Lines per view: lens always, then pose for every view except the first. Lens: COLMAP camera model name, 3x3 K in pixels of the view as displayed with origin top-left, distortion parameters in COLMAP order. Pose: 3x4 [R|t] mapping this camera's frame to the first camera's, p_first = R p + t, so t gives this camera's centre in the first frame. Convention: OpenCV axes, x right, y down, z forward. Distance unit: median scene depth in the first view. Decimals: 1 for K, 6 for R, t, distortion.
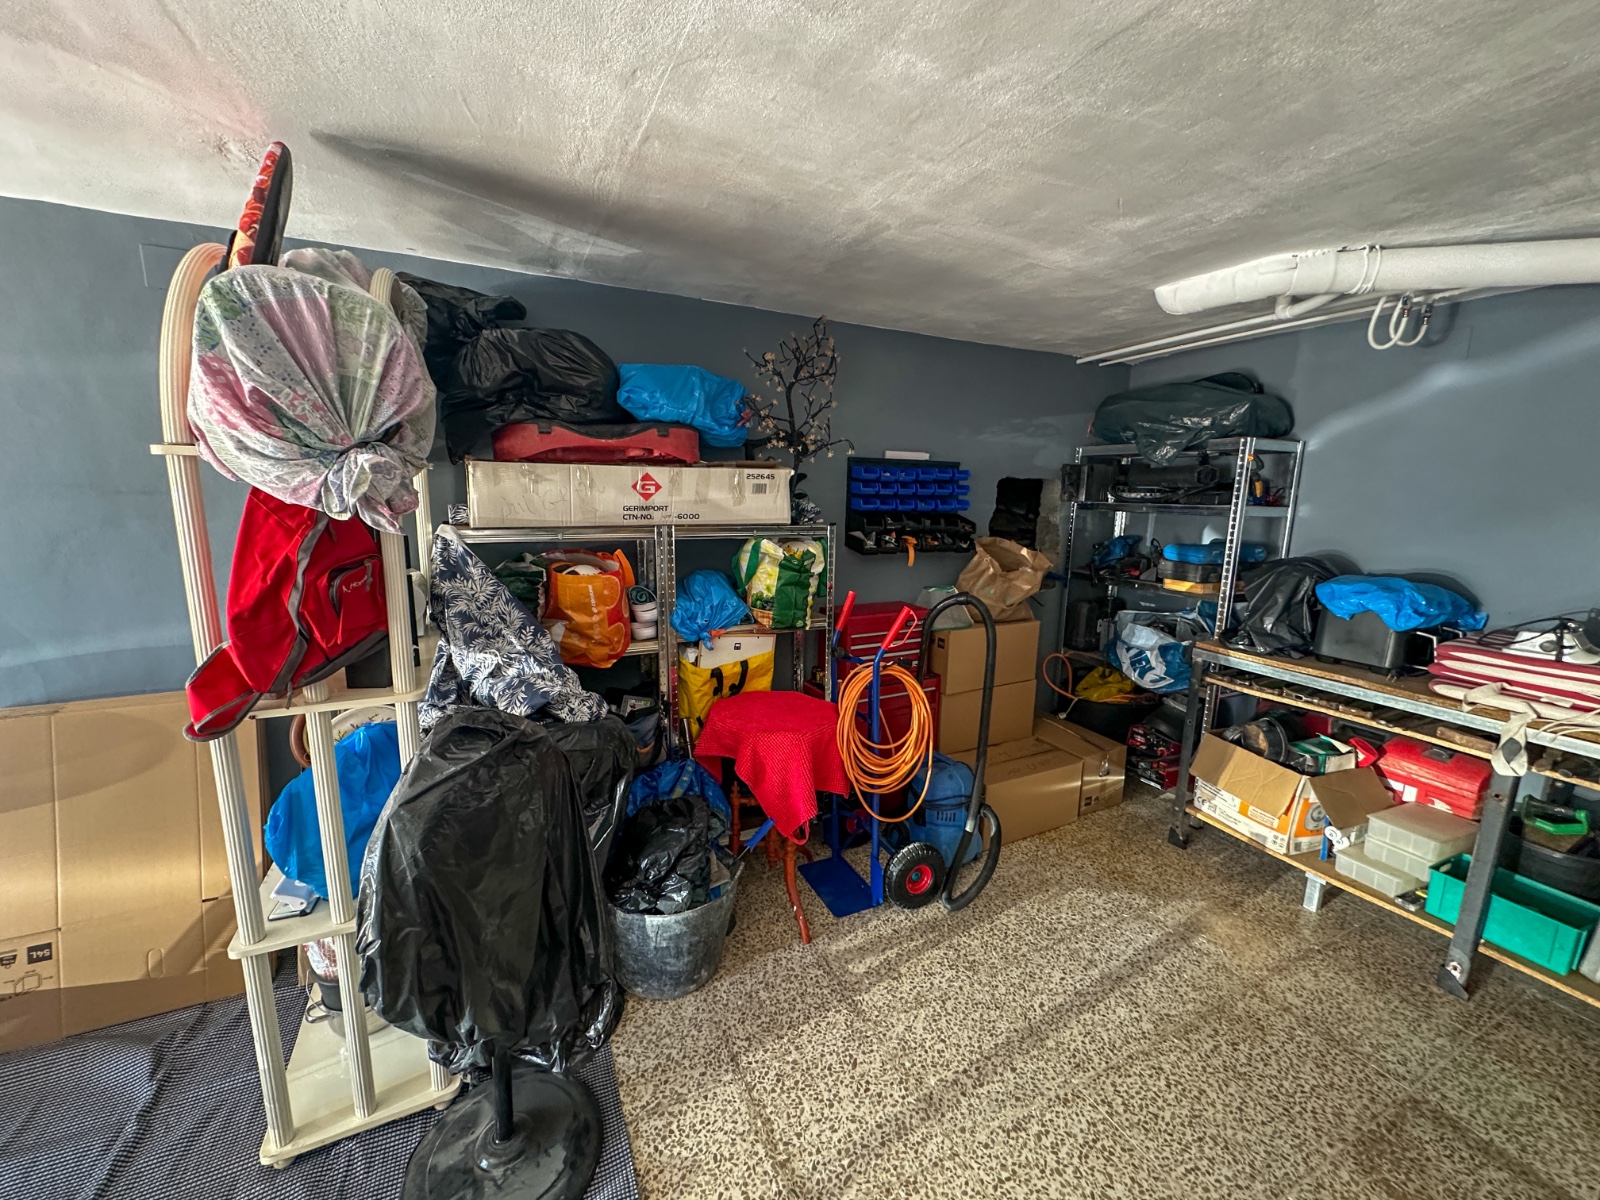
lens RADIAL K [[638.5, 0, 800.0], [0, 638.5, 601.0], [0, 0, 1]] dist [-0.002371, 0.001164]
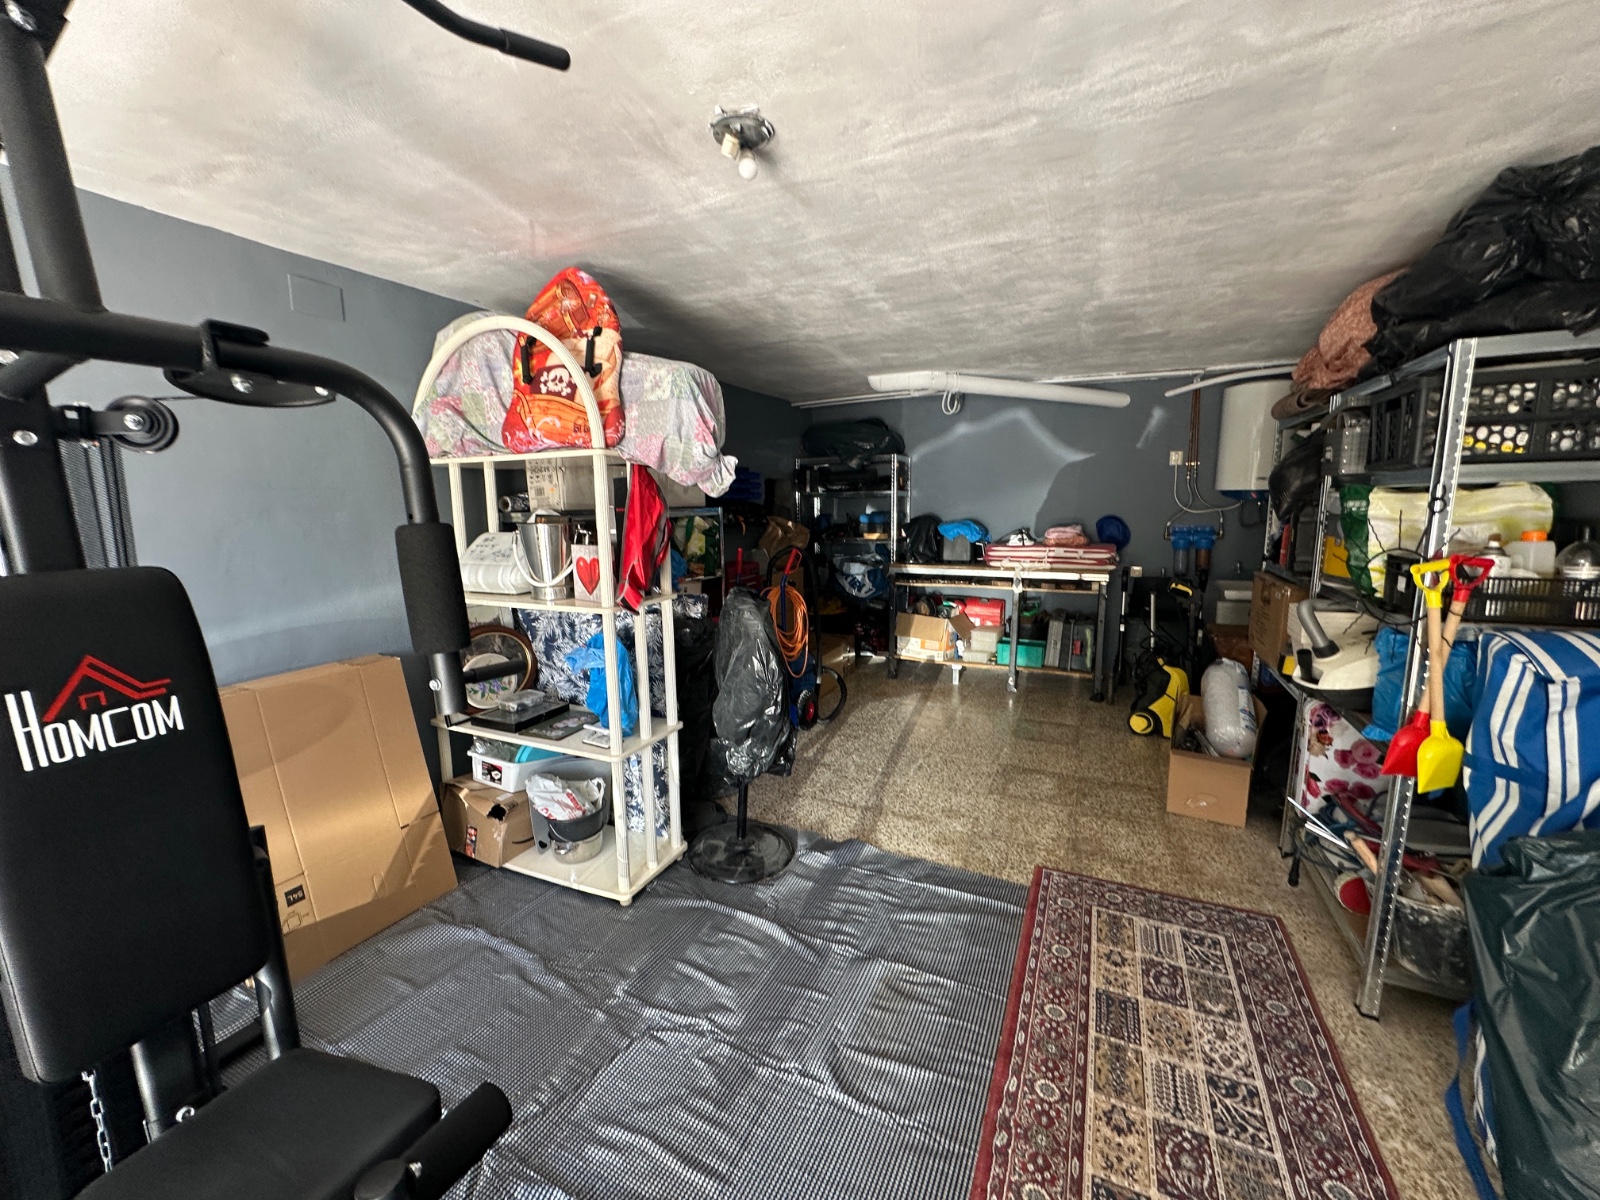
lens RADIAL K [[638.5, 0, 801.4], [0, 638.5, 605.2], [0, 0, 1]] dist [-0.002371, 0.001164]
pose [[0.780222, -0.129134, 0.612027, -0.815788], [0.136060, 0.990066, 0.035446, 0.092294], [-0.610525, 0.055616, 0.790042, -0.337572]]
